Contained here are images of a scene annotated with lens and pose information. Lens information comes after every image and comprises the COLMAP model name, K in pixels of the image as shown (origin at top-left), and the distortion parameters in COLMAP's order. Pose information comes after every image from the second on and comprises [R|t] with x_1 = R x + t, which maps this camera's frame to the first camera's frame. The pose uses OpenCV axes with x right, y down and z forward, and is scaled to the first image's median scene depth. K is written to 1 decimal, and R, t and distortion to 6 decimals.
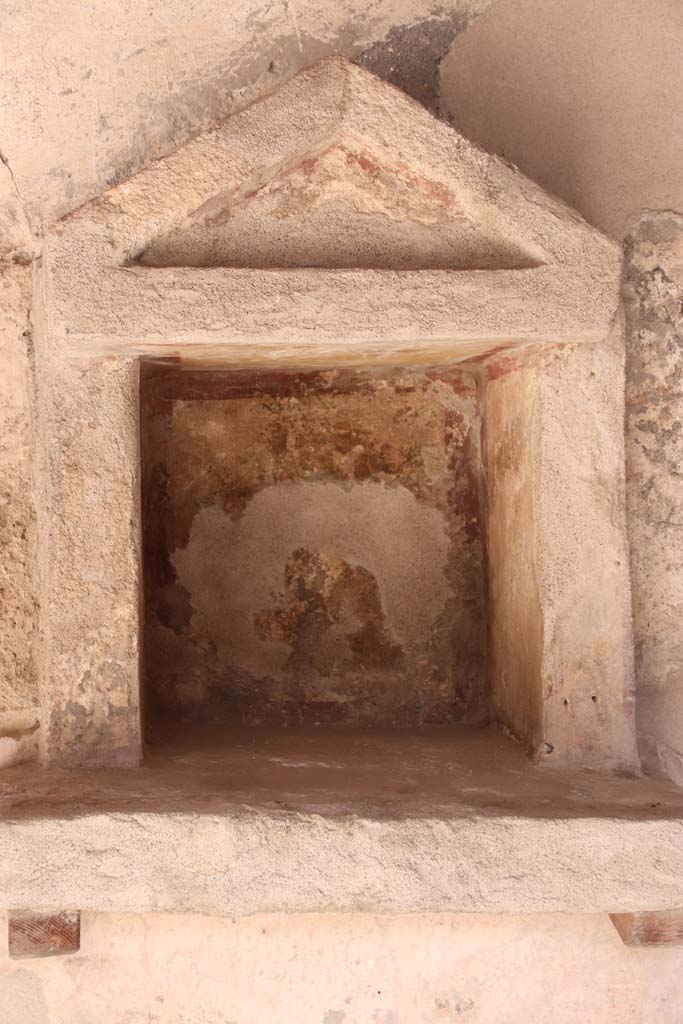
lens RADIAL K [[1984.8, 0, 341.8], [0, 1984.8, 520.6], [0, 0, 1]] dist [0.569135, 0.000000]
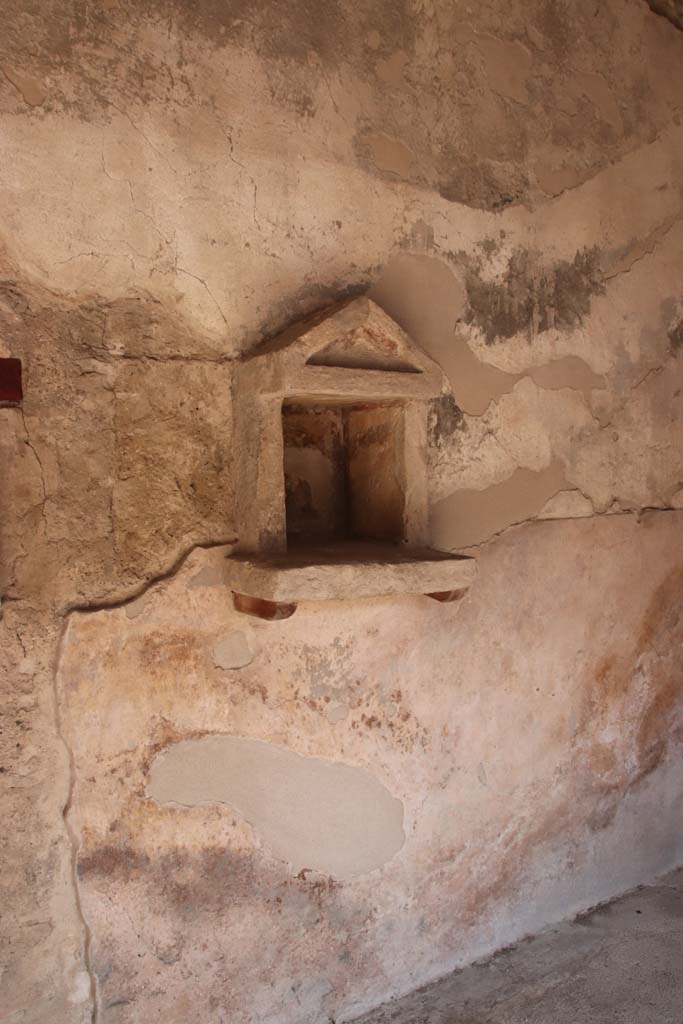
lens RADIAL K [[900.6, 0, 341.6], [0, 900.6, 505.1], [0, 0, 1]] dist [-0.017601, -0.001228]
pose [[0.863623, -0.017970, 0.503818, -0.651833], [0.003733, 0.999565, 0.029254, 0.025584], [-0.504125, -0.023384, 0.863314, -0.064046]]
